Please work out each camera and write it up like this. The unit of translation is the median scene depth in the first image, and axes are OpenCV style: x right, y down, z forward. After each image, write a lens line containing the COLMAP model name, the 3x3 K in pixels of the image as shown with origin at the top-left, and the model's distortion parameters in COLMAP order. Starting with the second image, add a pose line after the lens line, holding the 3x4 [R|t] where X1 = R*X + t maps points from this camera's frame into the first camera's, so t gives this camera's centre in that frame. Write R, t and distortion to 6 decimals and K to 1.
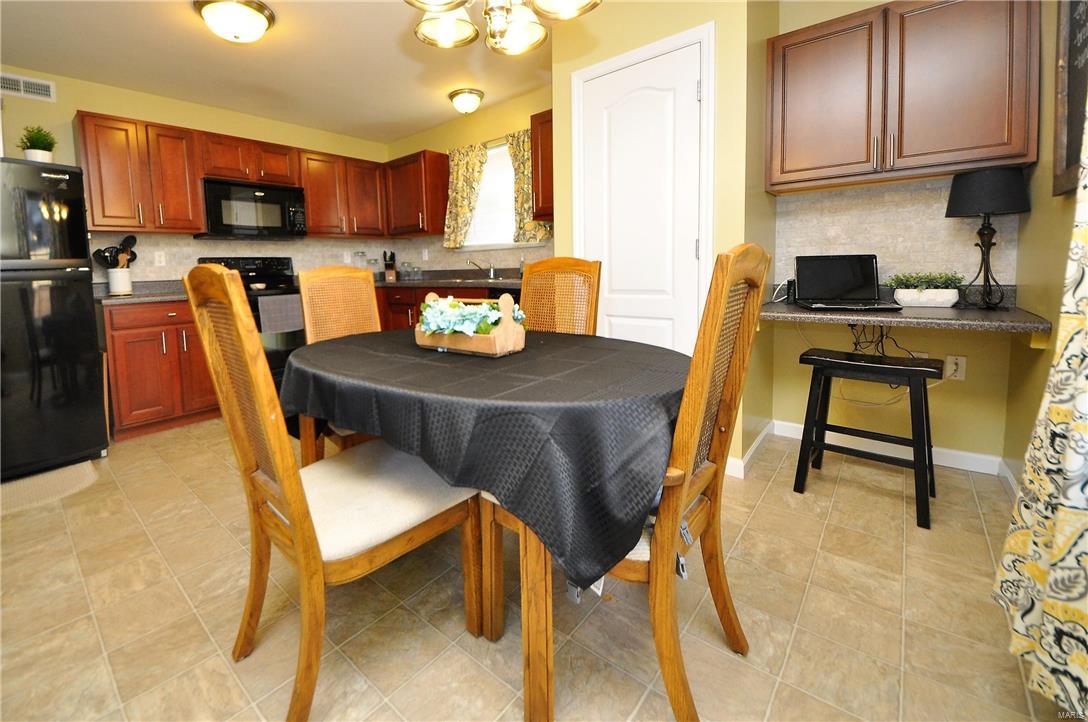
lens RADIAL K [[424.0, 0, 540.1], [0, 424.0, 308.7], [0, 0, 1]] dist [-0.034410, 0.000022]
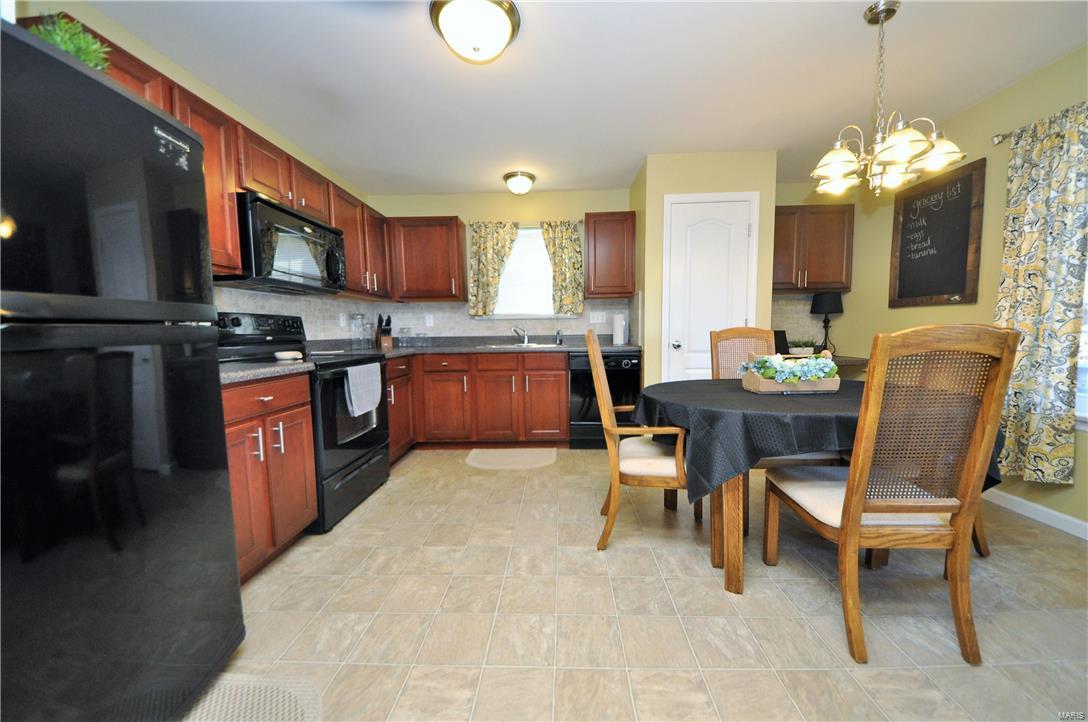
lens RADIAL K [[366.2, 0, 547.9], [0, 366.2, 331.5], [0, 0, 1]] dist [0.000021, -0.000025]
pose [[0.779653, 0.016793, 0.625986, -0.666282], [0.049938, 0.994789, -0.088884, -0.018417], [-0.624217, 0.100560, 0.774752, 0.226397]]
